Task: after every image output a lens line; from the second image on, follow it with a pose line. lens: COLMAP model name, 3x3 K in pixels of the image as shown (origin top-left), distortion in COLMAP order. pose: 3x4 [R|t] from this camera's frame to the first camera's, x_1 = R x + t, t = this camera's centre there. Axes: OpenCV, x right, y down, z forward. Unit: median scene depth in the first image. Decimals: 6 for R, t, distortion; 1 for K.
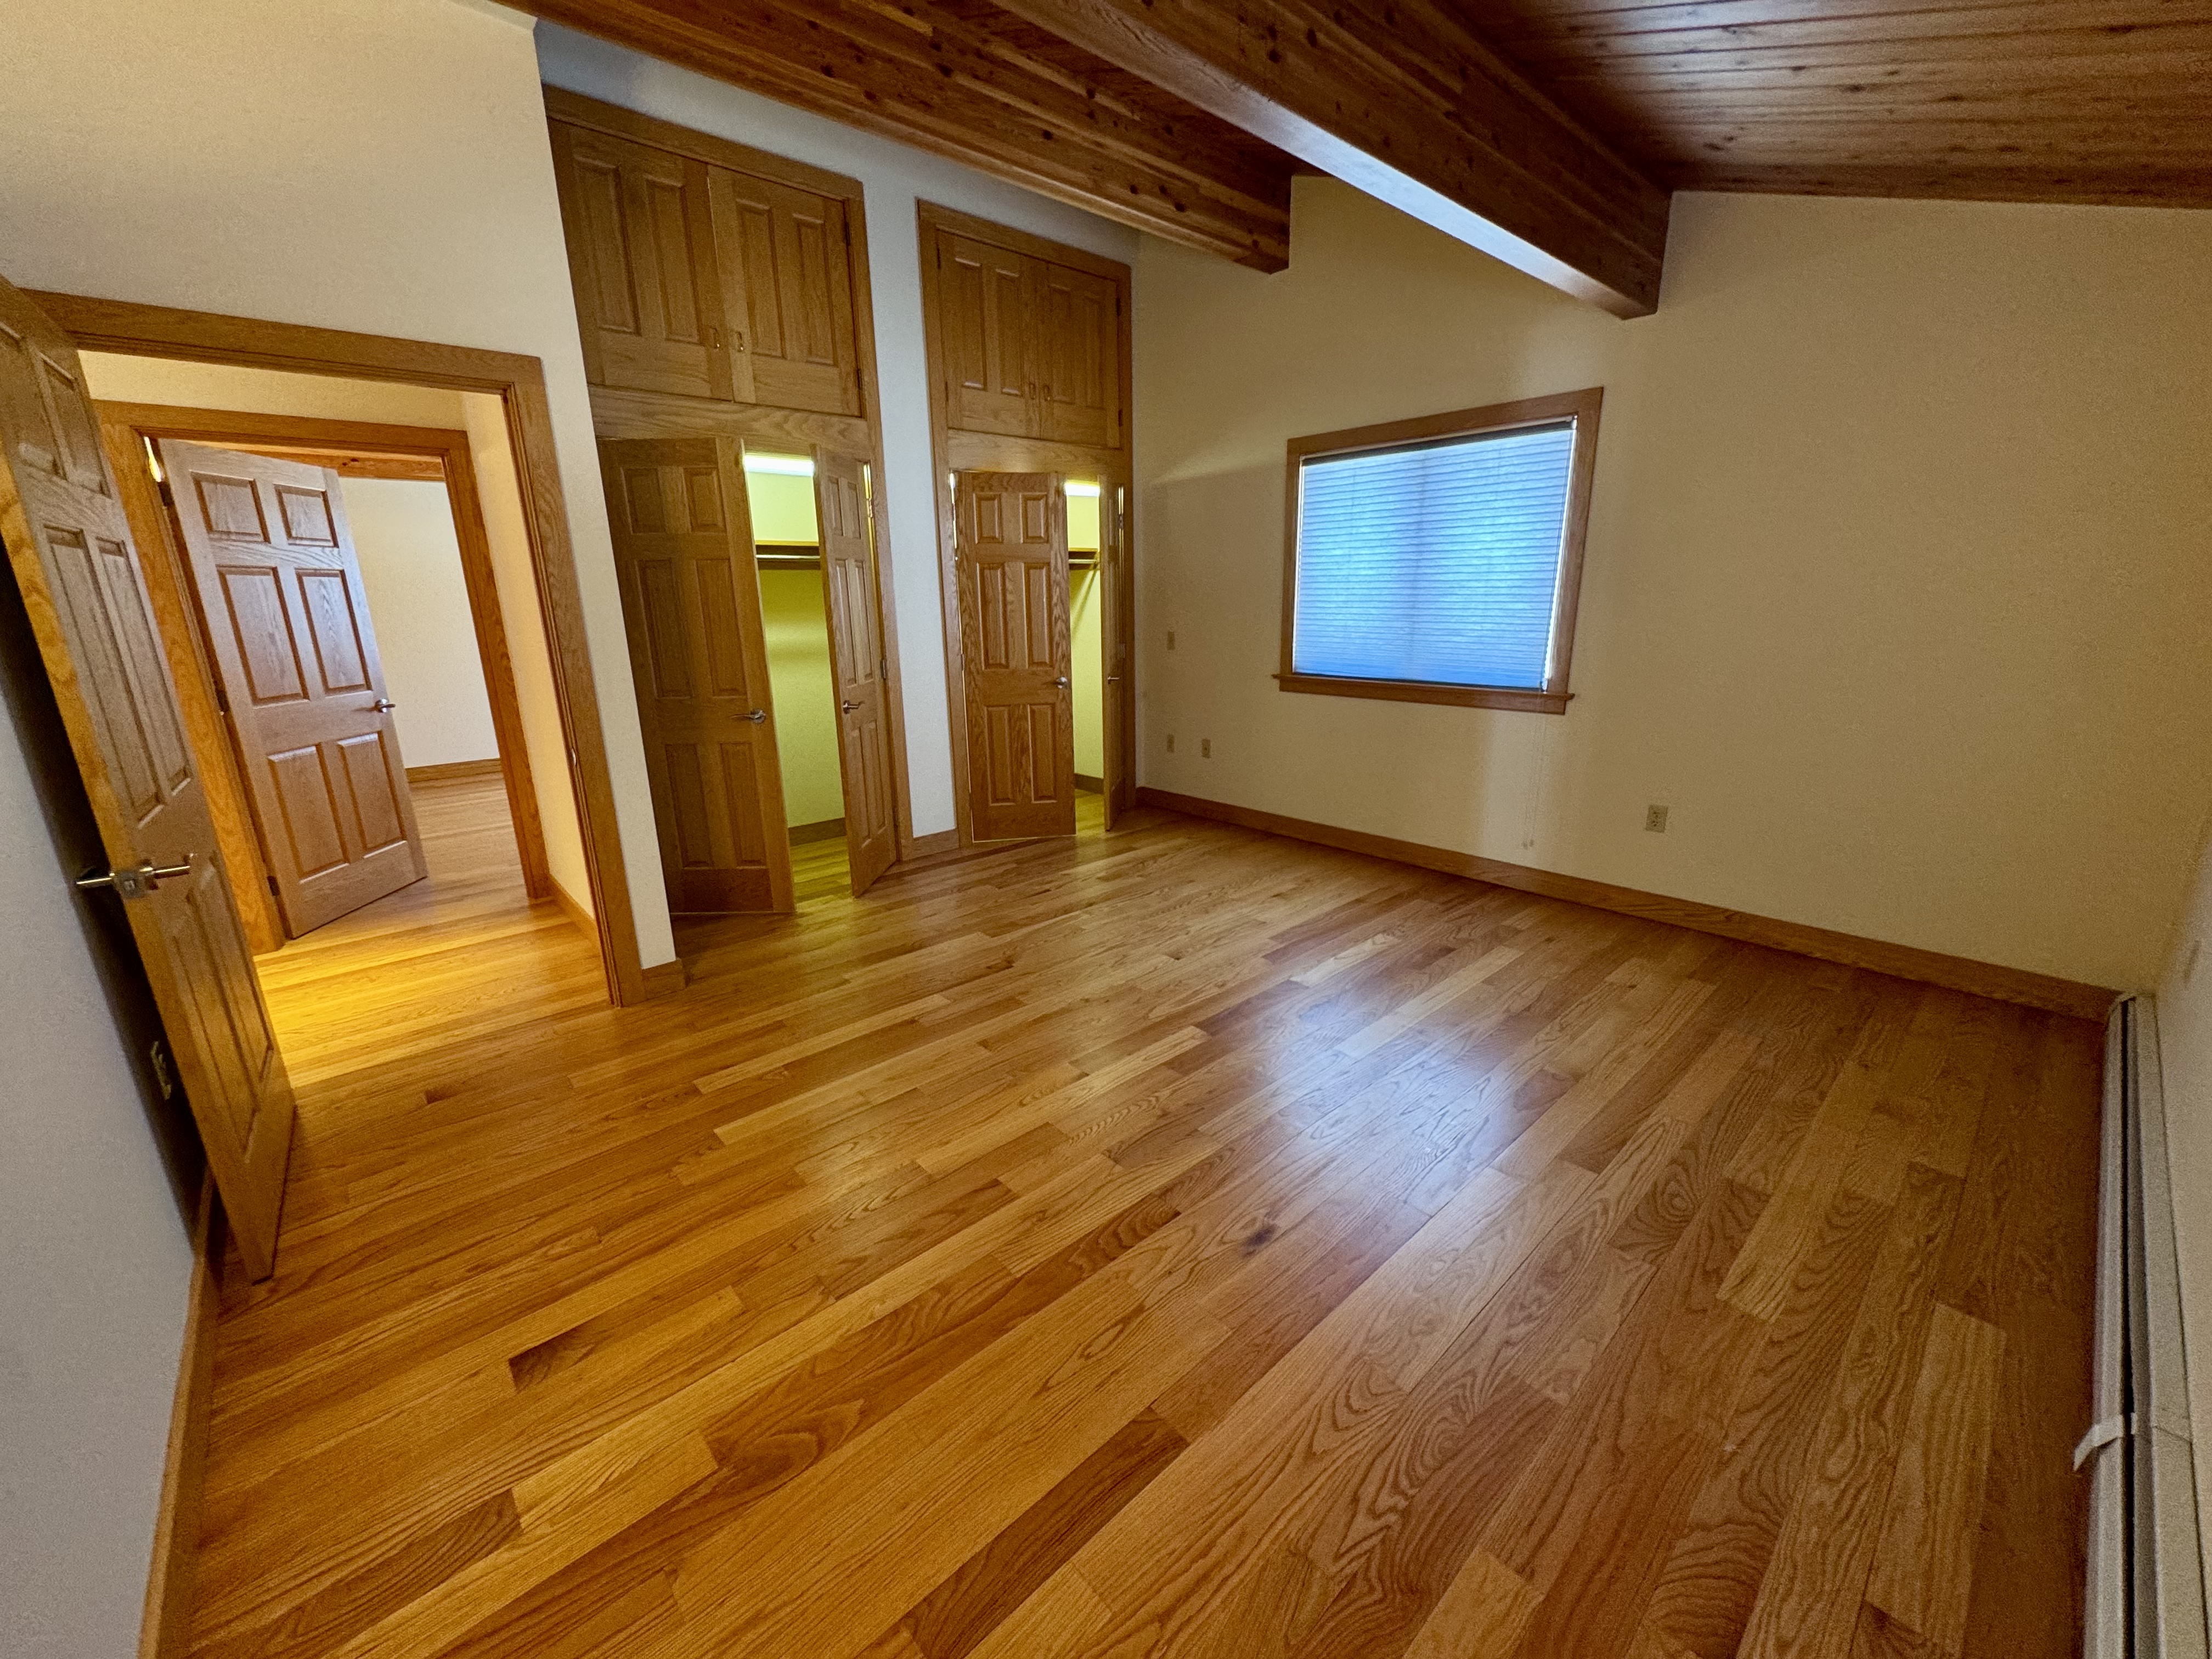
lens RADIAL K [[882.4, 0, 1109.3], [0, 882.4, 831.6], [0, 0, 1]] dist [-0.004103, 0.000328]
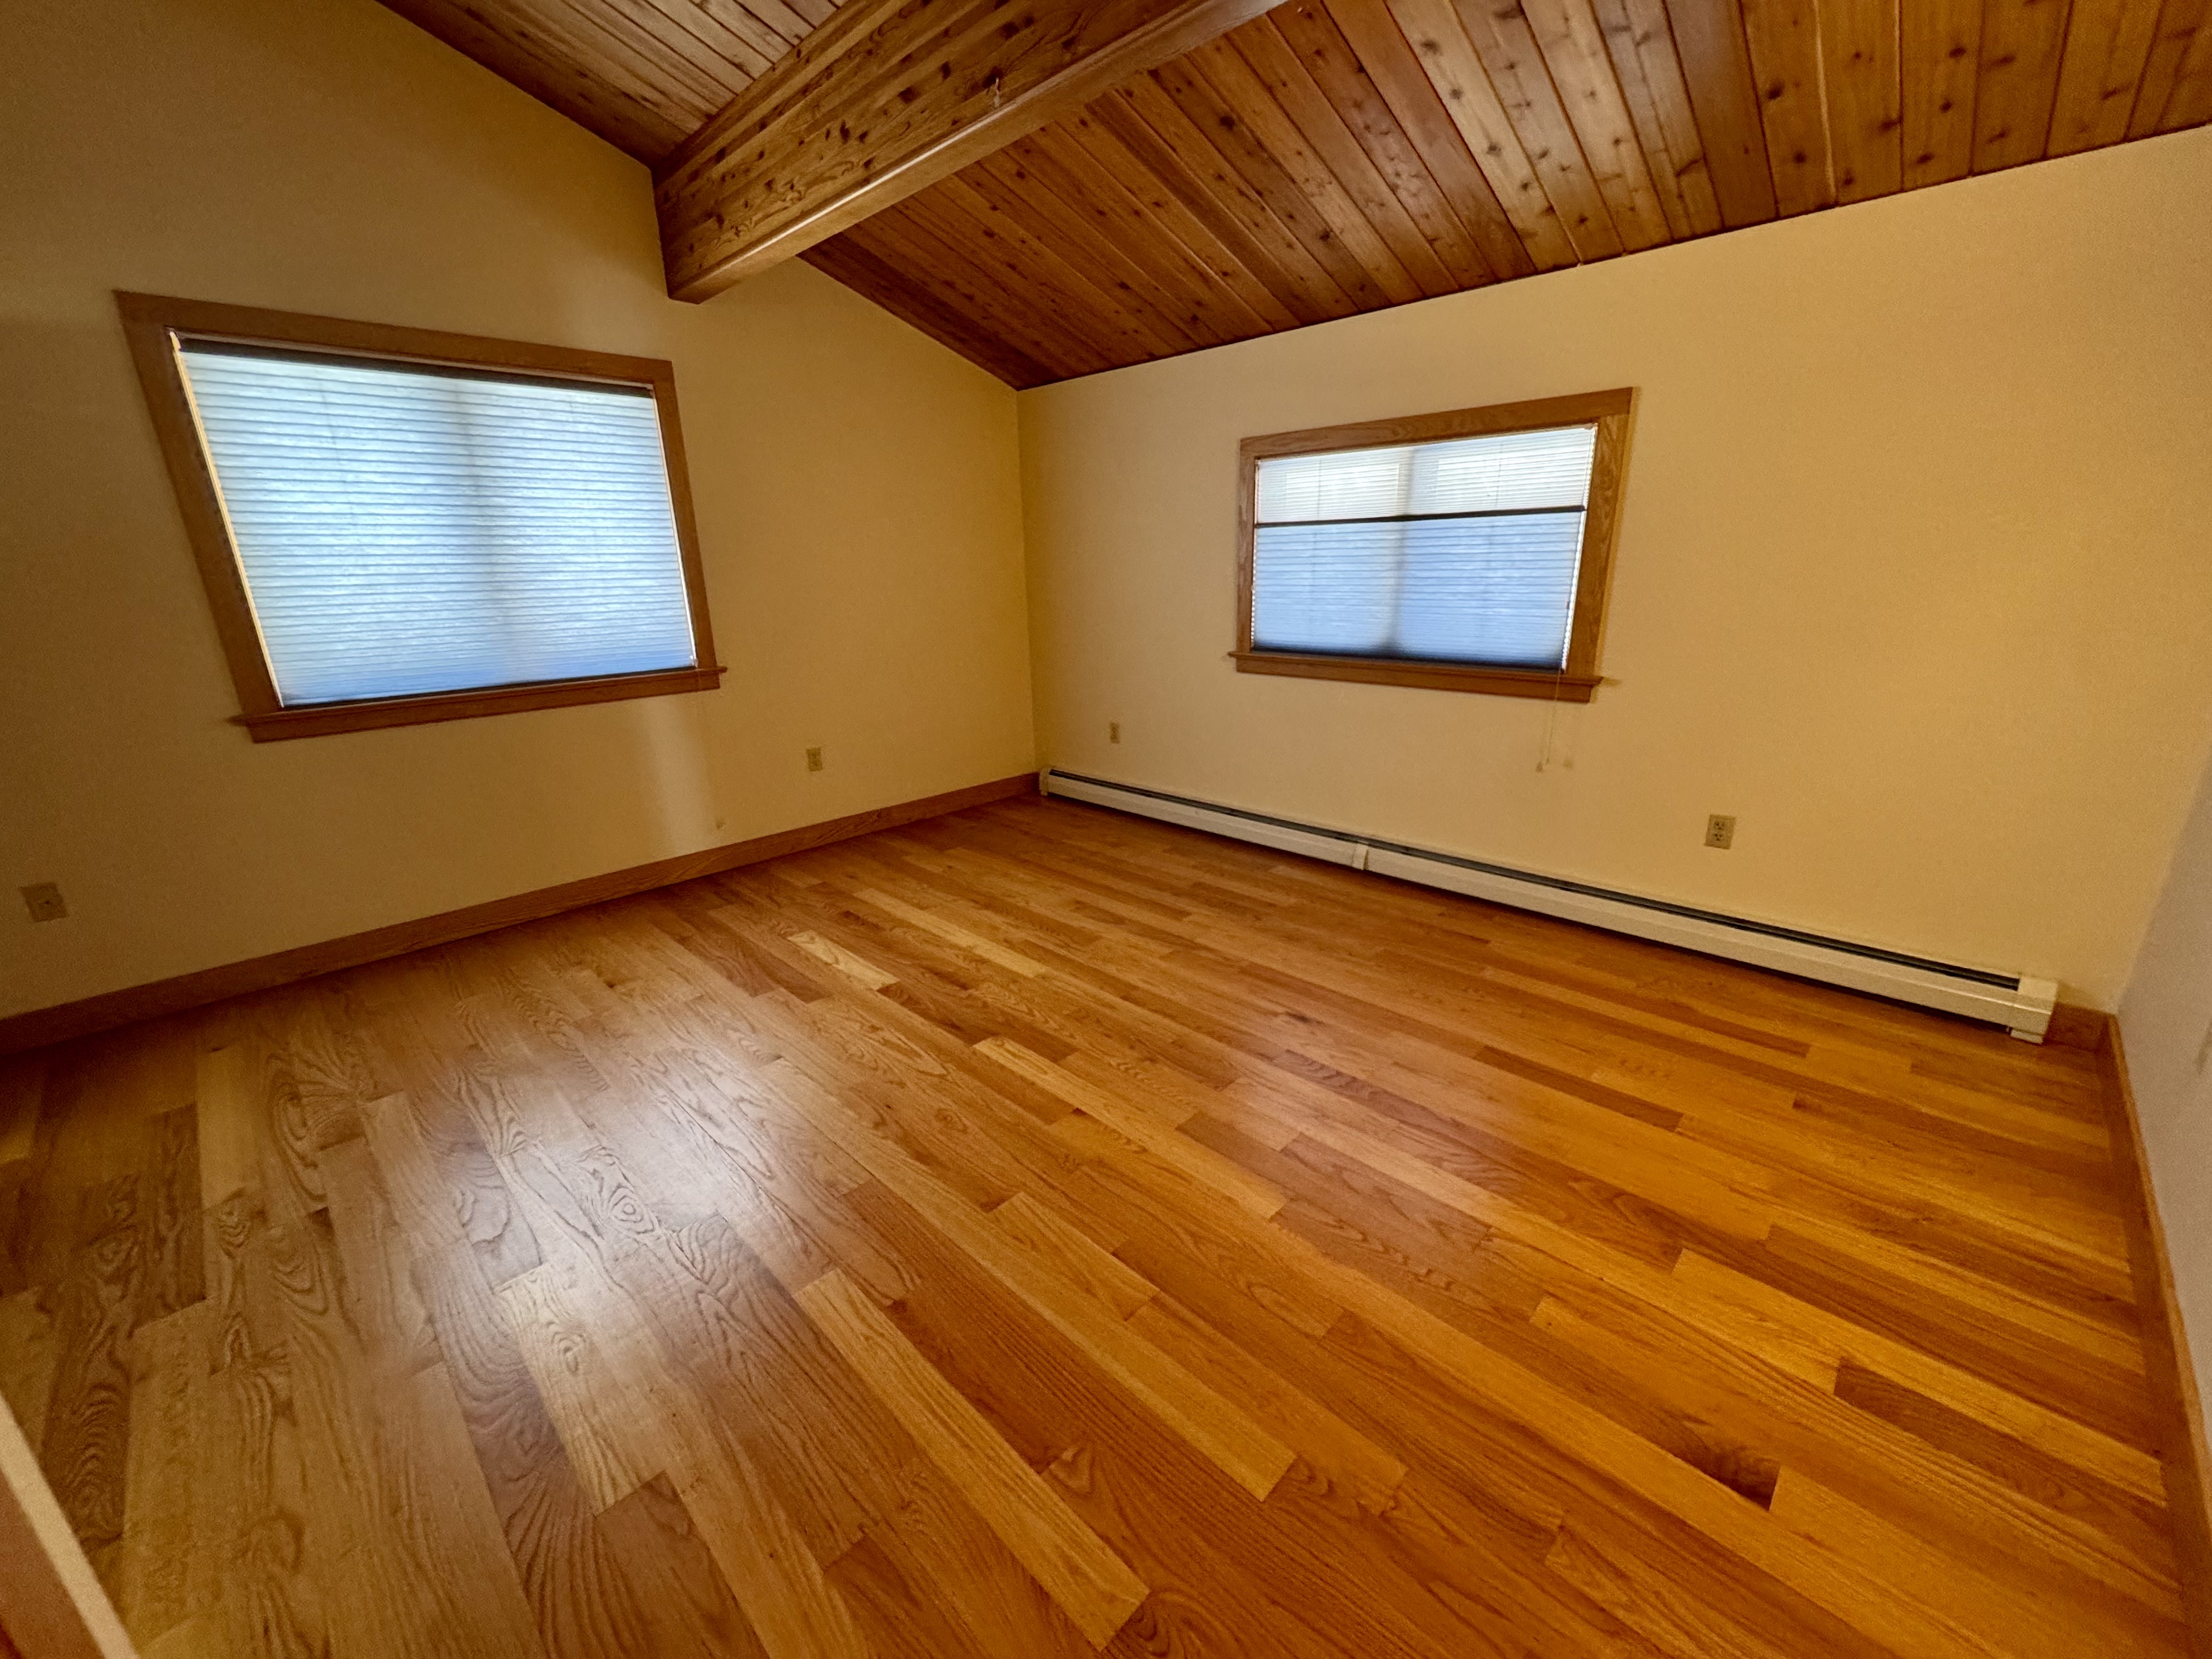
lens RADIAL K [[882.4, 0, 1109.7], [0, 882.4, 829.5], [0, 0, 1]] dist [-0.004103, 0.000328]
pose [[-0.063894, -0.277028, 0.958735, -0.571979], [0.281160, 0.916785, 0.283645, -0.155933], [-0.957532, 0.287681, 0.019312, 0.639880]]
